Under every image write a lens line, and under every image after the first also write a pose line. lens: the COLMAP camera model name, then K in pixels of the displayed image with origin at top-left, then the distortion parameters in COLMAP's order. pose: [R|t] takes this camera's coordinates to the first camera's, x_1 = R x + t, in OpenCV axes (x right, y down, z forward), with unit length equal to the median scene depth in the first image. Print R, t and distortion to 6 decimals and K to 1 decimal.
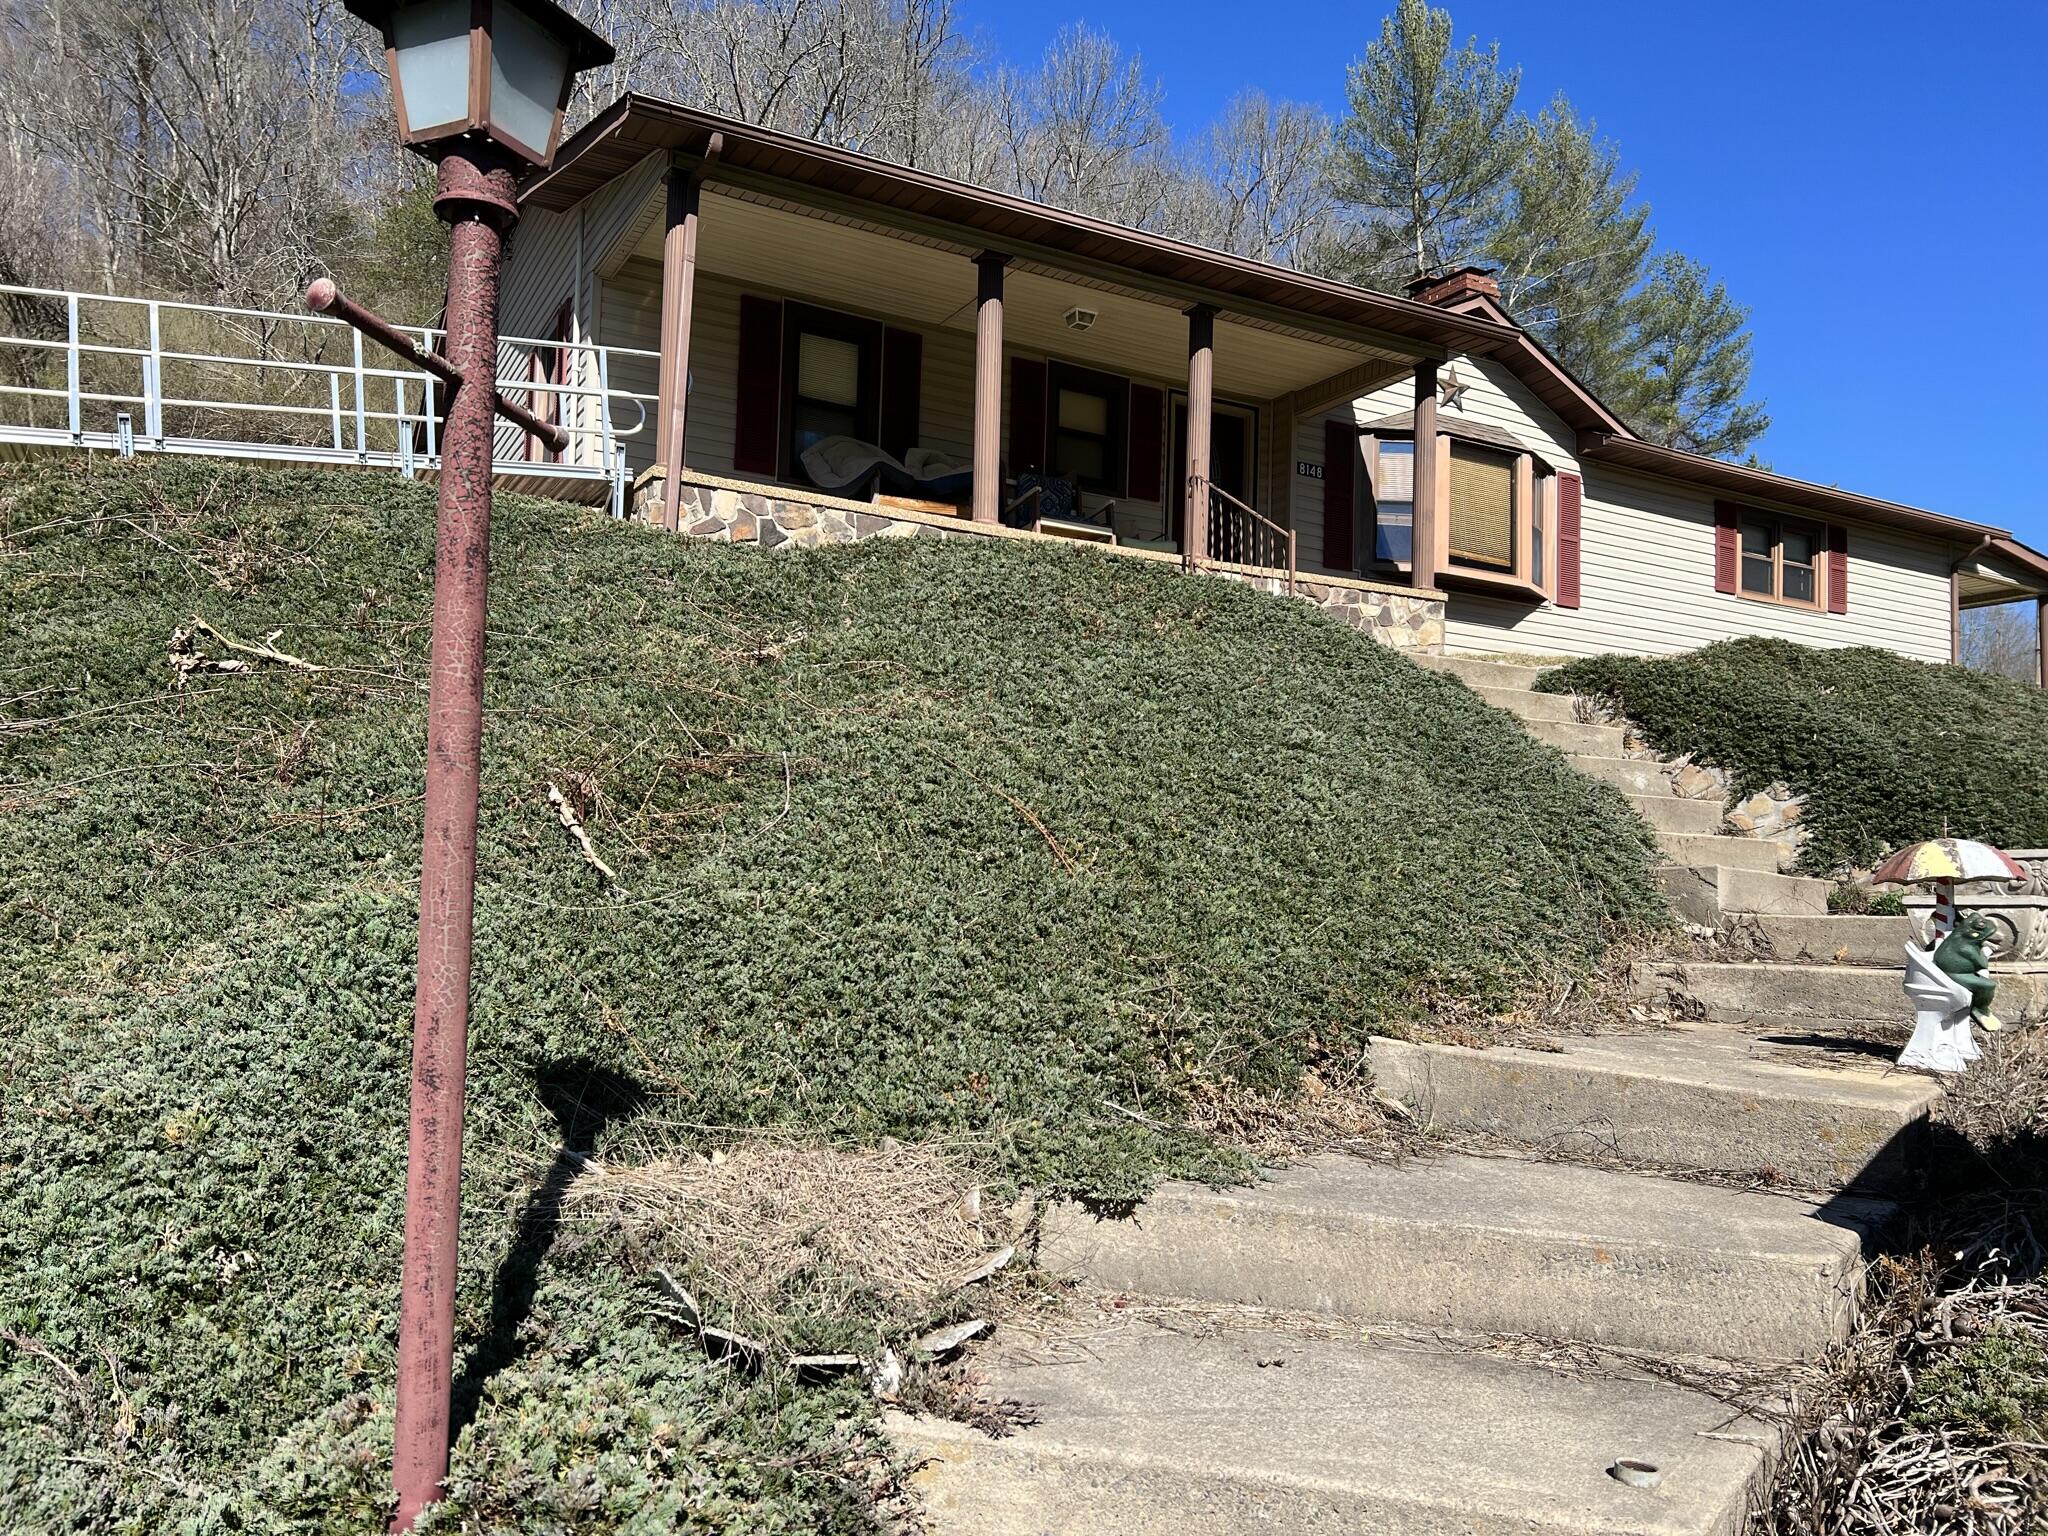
lens RADIAL K [[1536.2, 0, 1024.0], [0, 1536.2, 768.0], [0, 0, 1]] dist [0.022192, -0.003002]
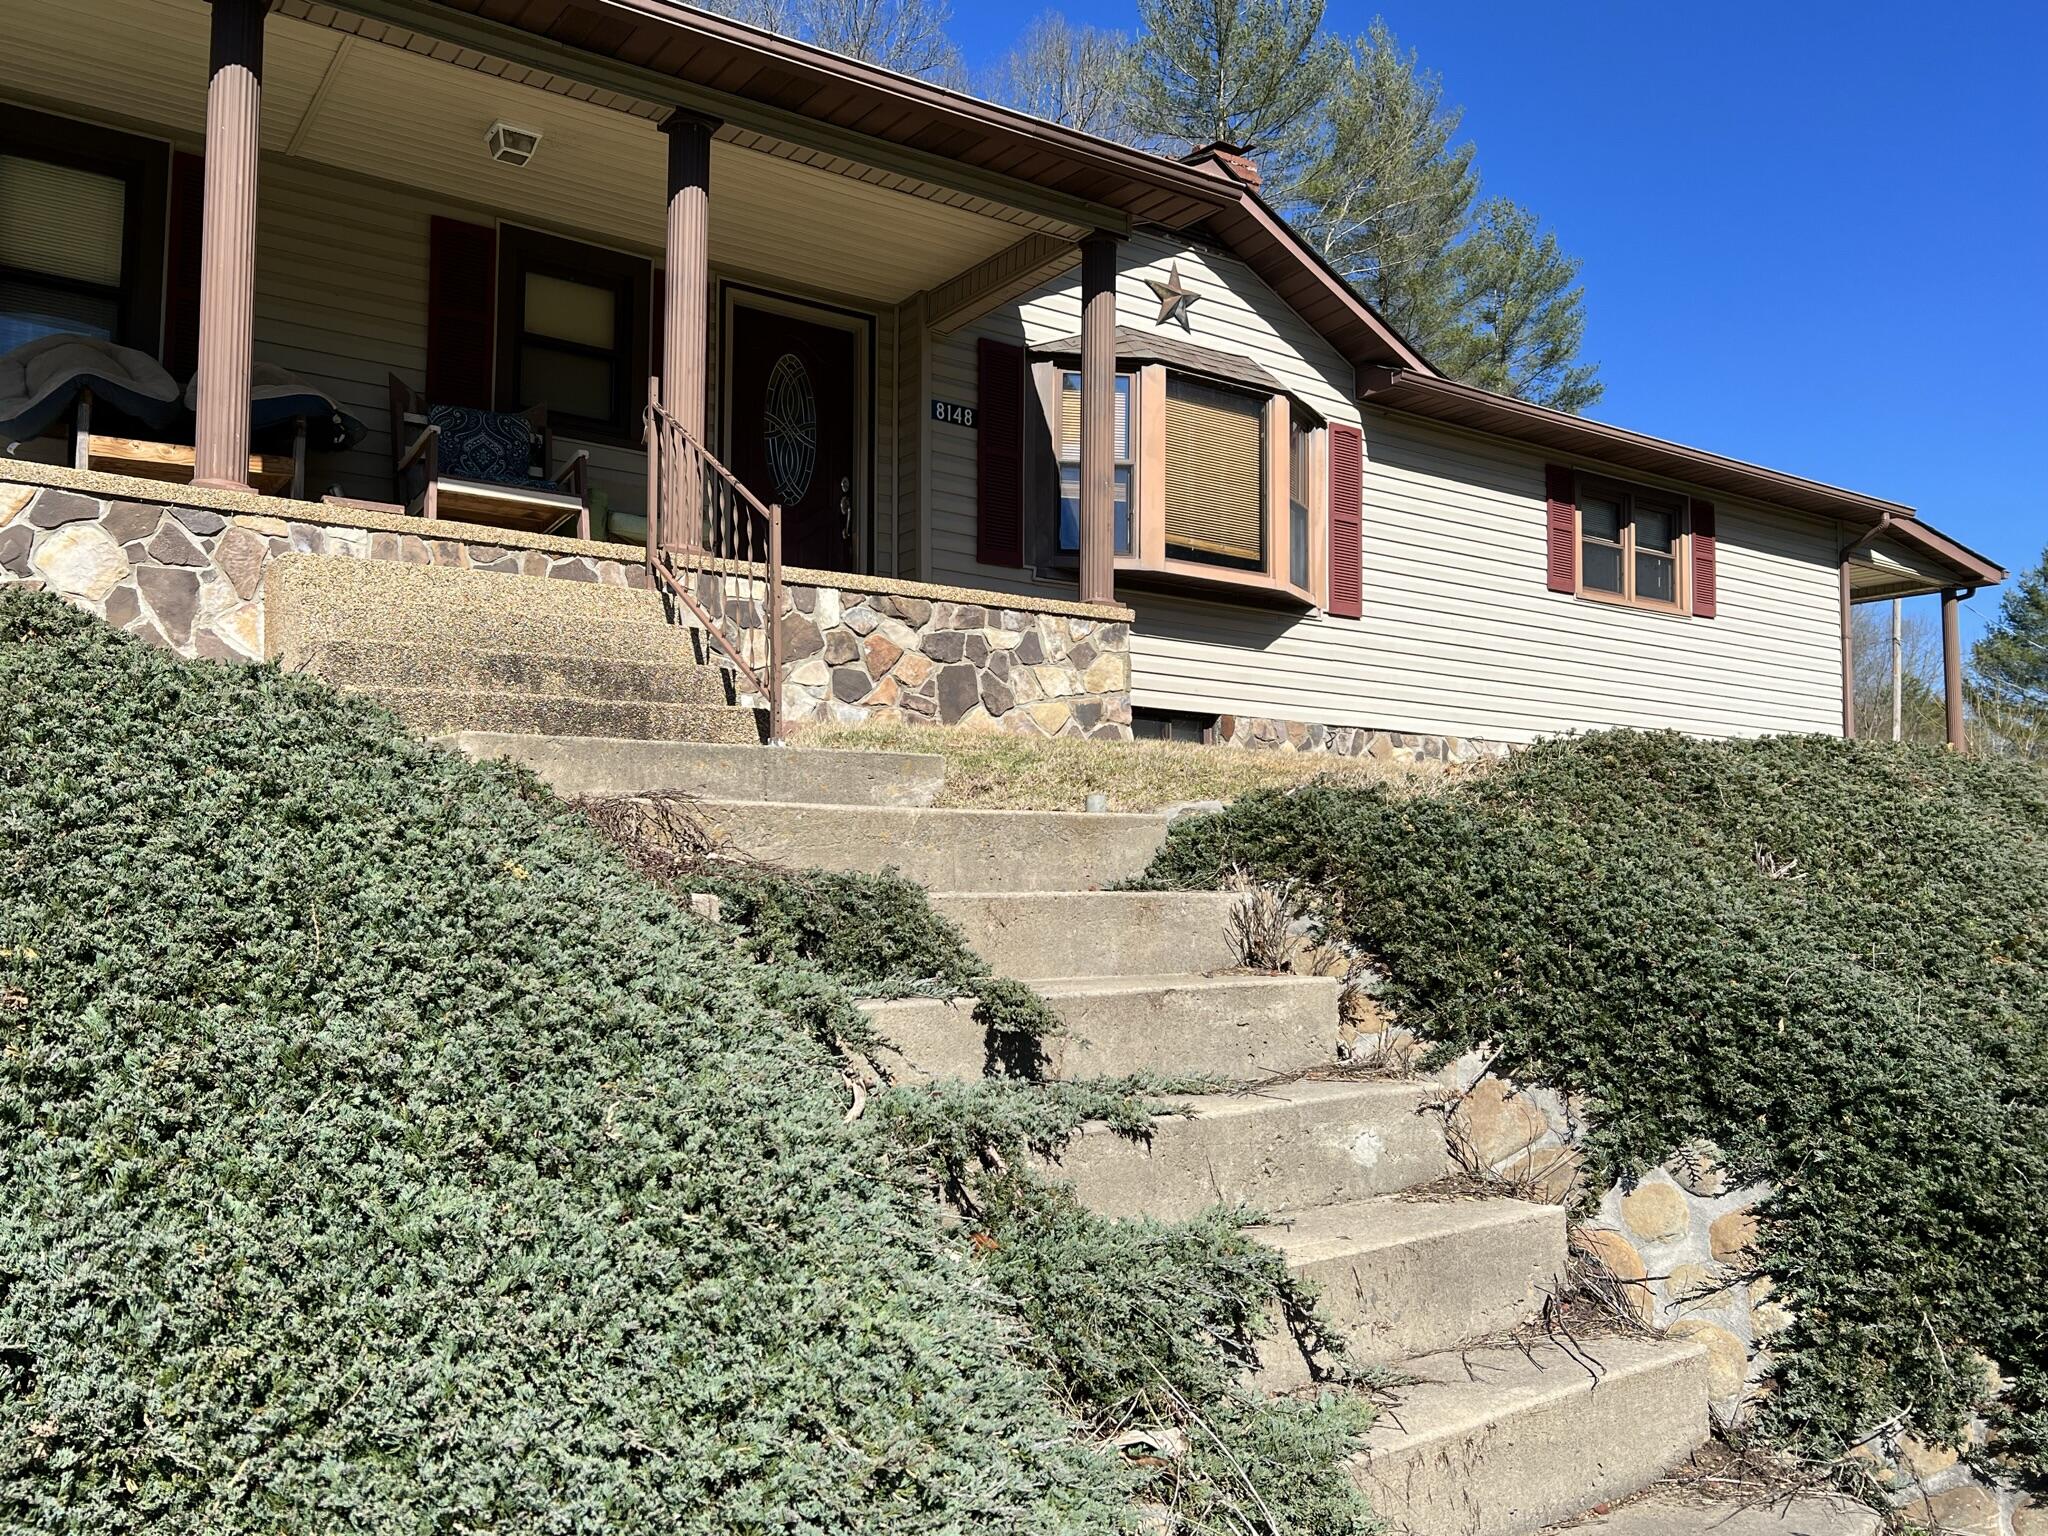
lens RADIAL K [[1678.7, 0, 1024.0], [0, 1678.7, 768.0], [0, 0, 1]] dist [0.081610, -0.133575]
pose [[0.992926, -0.016759, 0.117545, 0.121053], [0.016461, 0.999858, 0.003511, -0.042220], [-0.117587, -0.001552, 0.993061, 0.266721]]
